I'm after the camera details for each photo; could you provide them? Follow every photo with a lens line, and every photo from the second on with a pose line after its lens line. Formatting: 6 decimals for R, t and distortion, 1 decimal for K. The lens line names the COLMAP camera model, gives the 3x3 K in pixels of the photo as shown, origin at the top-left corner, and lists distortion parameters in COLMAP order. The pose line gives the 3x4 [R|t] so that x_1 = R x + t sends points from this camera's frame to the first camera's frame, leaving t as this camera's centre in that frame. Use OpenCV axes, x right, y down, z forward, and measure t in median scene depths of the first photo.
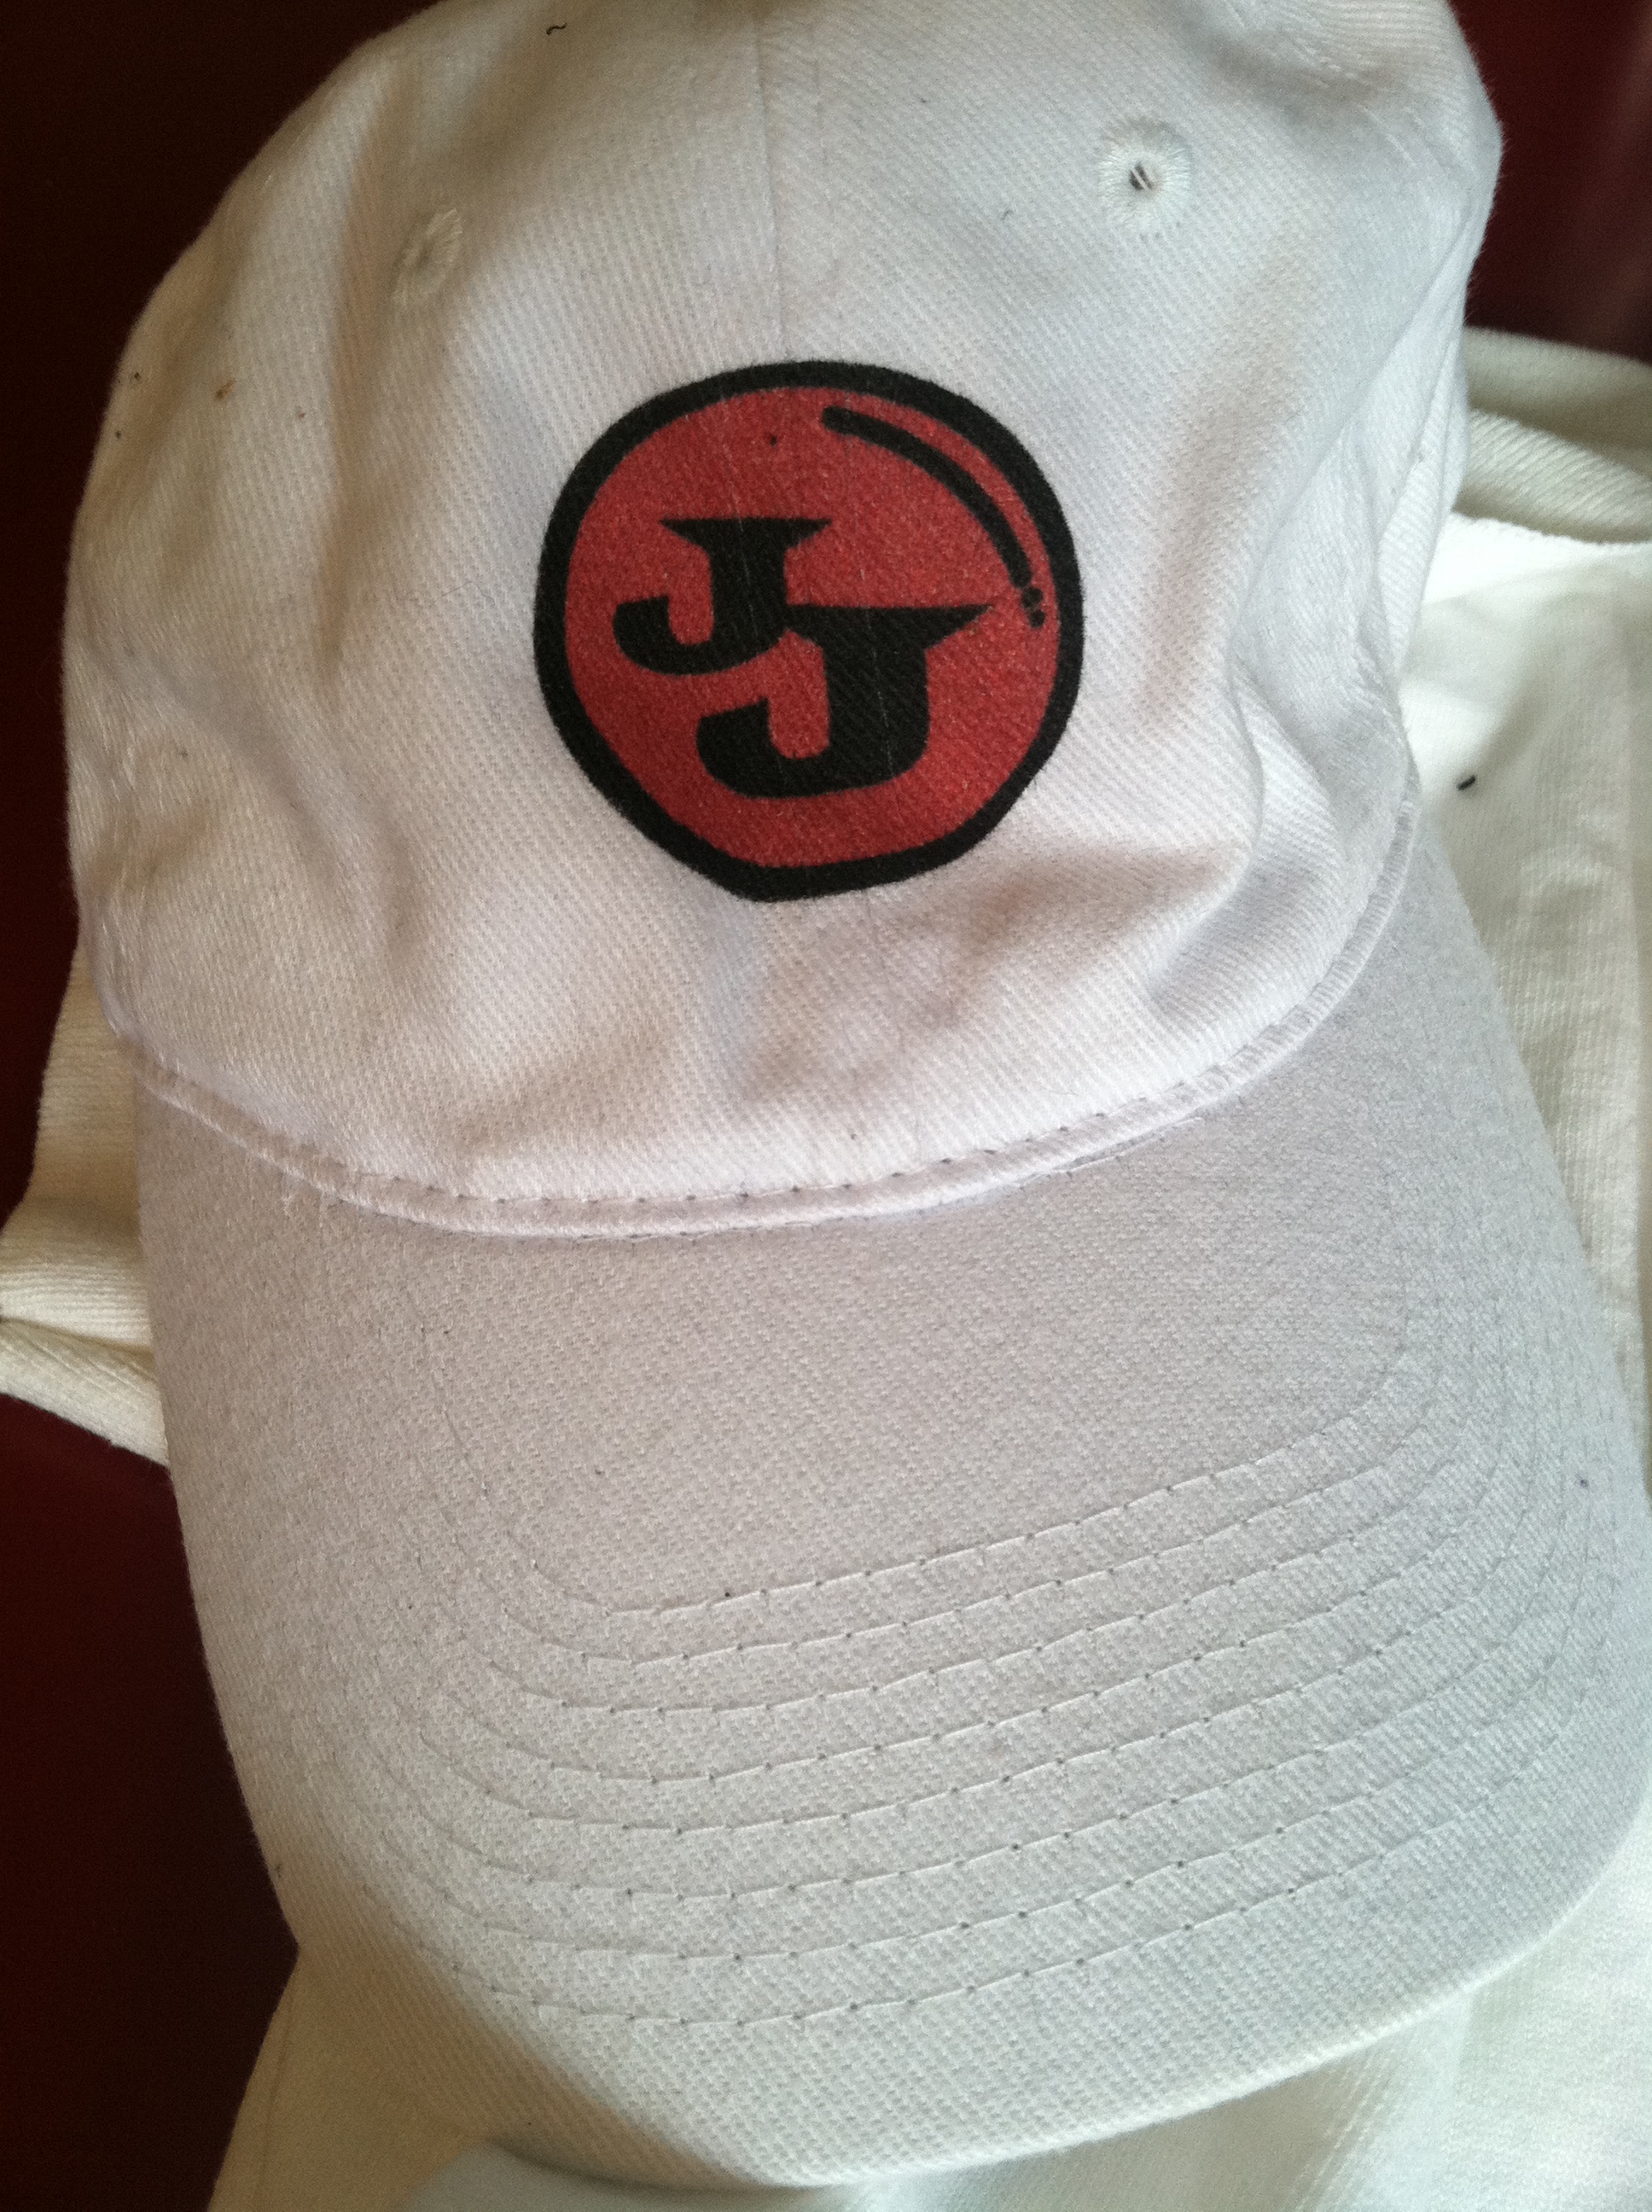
lens RADIAL K [[2020.0, 0, 761.6], [0, 2020.0, 1101.0], [0, 0, 1]] dist [0.103695, -0.321263]
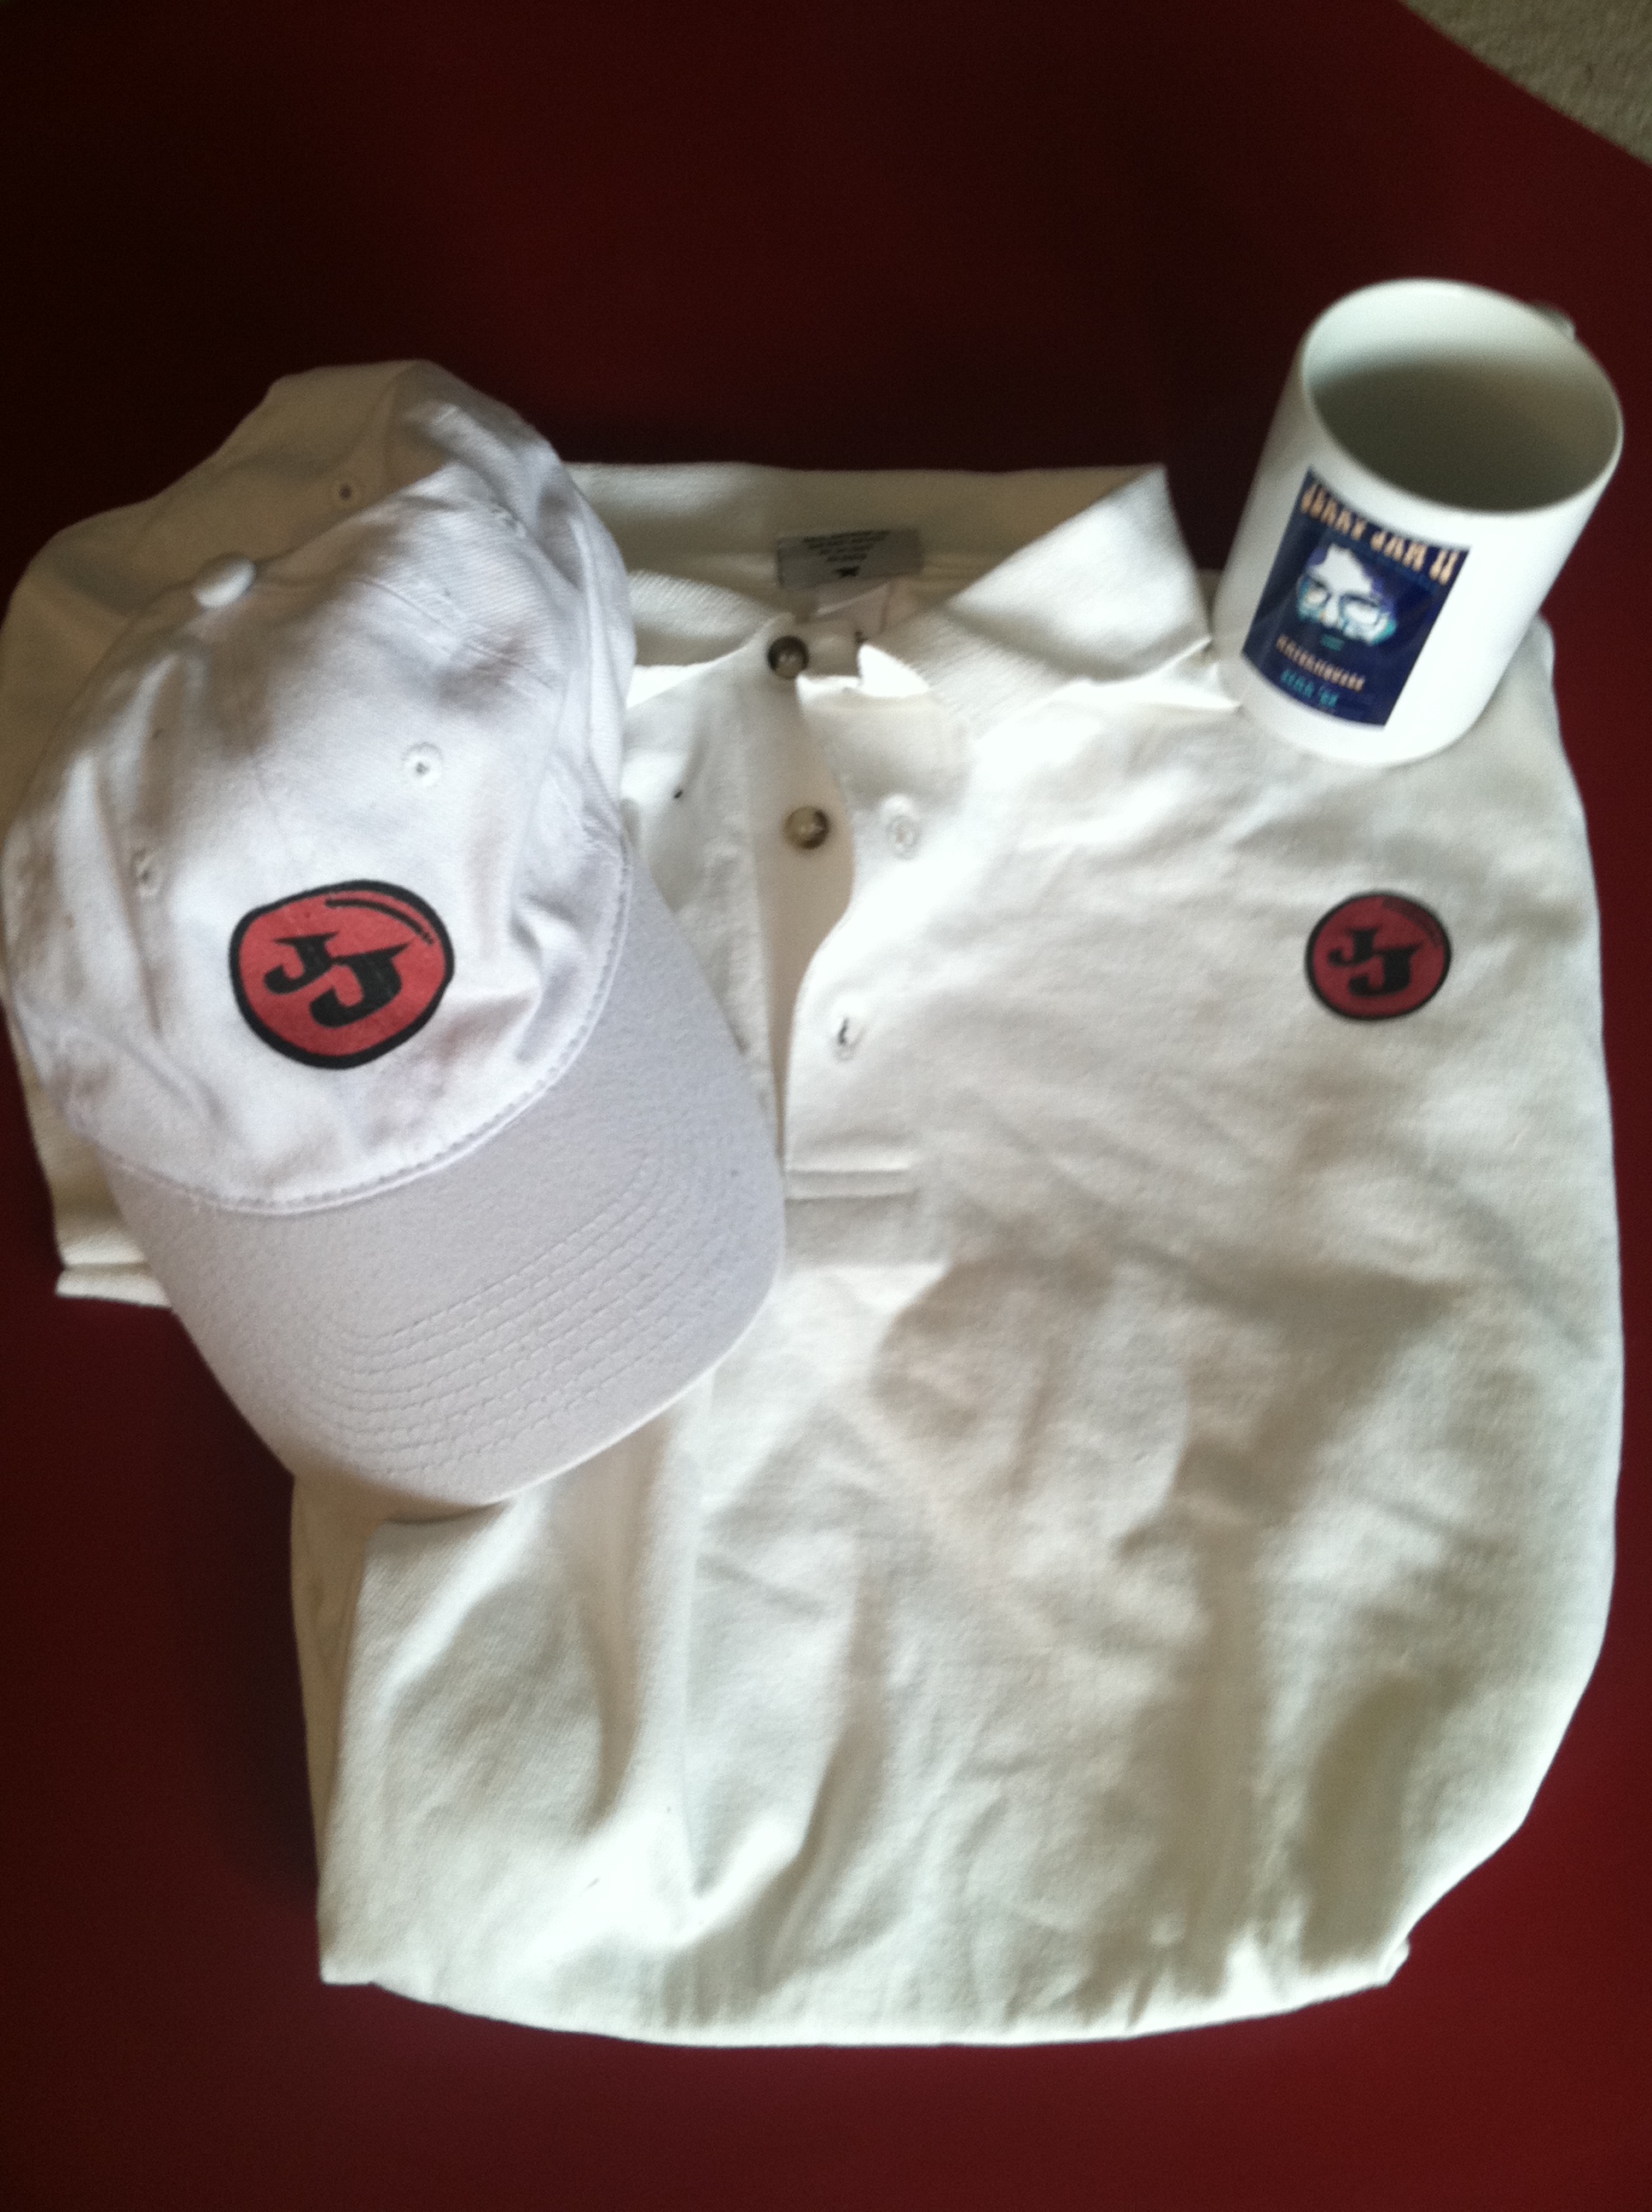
lens RADIAL K [[2020.0, 0, 761.6], [0, 2020.0, 1101.0], [0, 0, 1]] dist [0.103695, -0.321263]
pose [[0.958673, -0.266626, 0.099281, 0.224660], [0.222498, 0.920069, 0.322439, -0.766377], [-0.177316, -0.287024, 0.941369, -1.486193]]
